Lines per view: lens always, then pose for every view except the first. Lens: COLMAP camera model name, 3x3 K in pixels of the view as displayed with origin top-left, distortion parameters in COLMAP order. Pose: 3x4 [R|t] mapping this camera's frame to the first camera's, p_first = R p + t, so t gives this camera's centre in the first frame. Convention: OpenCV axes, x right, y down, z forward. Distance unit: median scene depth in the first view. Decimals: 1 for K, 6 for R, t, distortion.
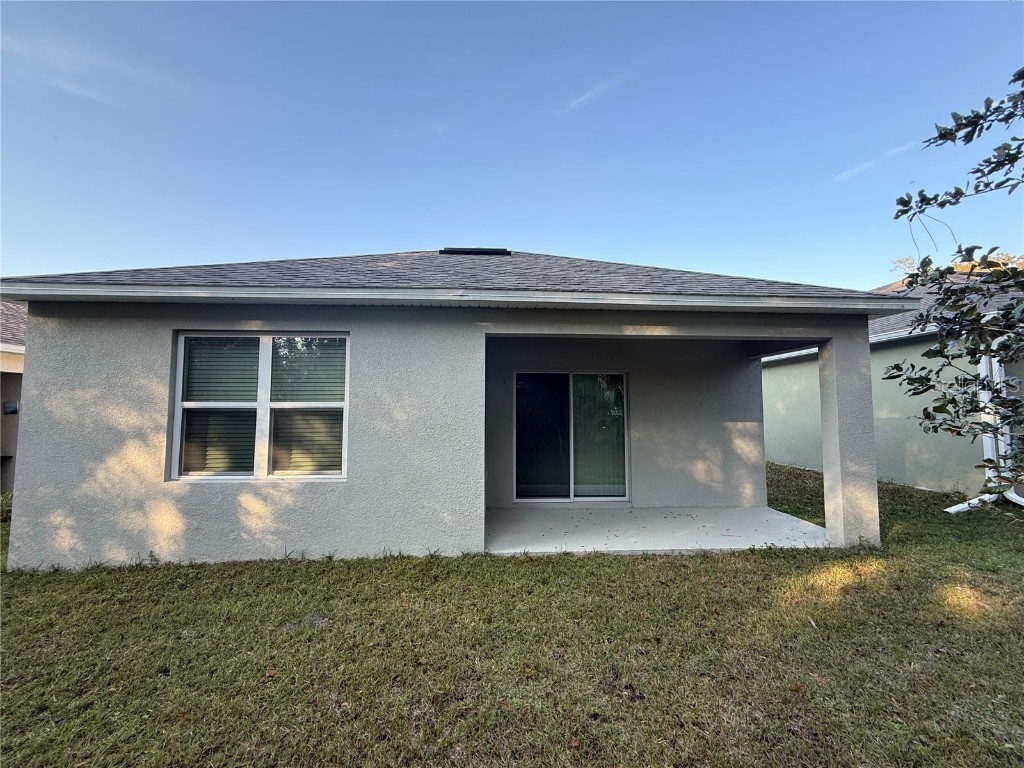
lens RADIAL K [[408.5, 0, 509.4], [0, 408.5, 383.3], [0, 0, 1]] dist [-0.001461, 0.000727]
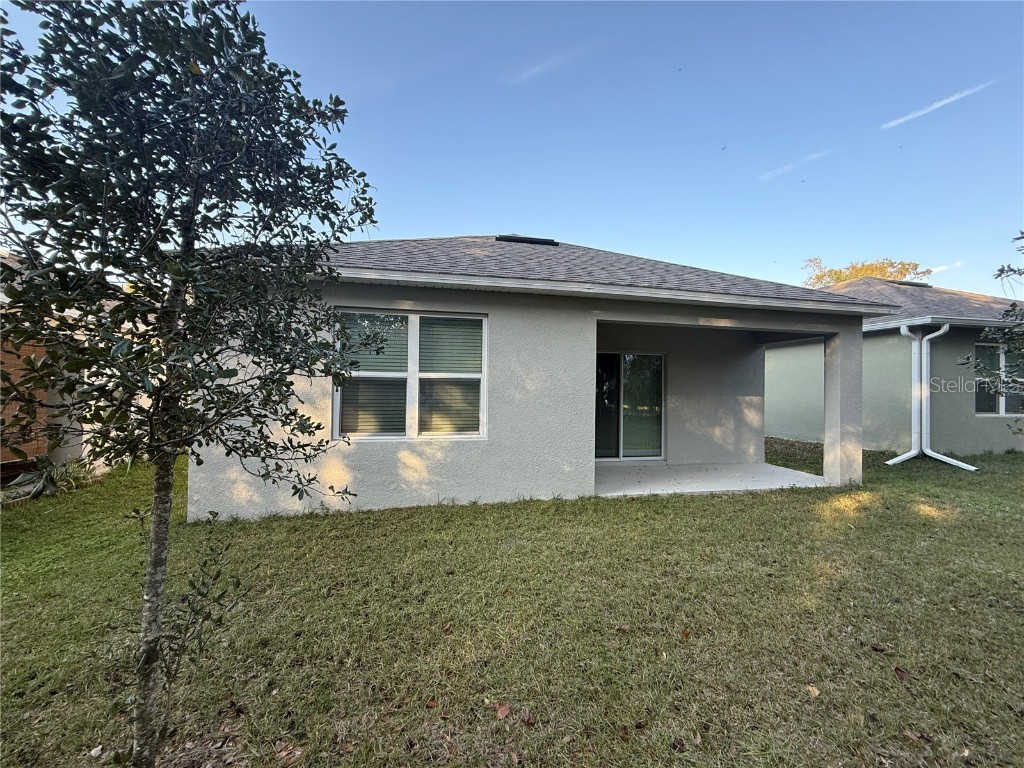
lens RADIAL K [[408.5, 0, 509.4], [0, 408.5, 383.3], [0, 0, 1]] dist [-0.001461, 0.000727]
pose [[0.988761, 0.014489, 0.148800, -0.504658], [-0.022915, 0.998220, 0.055068, 0.006261], [-0.147738, -0.057859, 0.987333, -0.178423]]
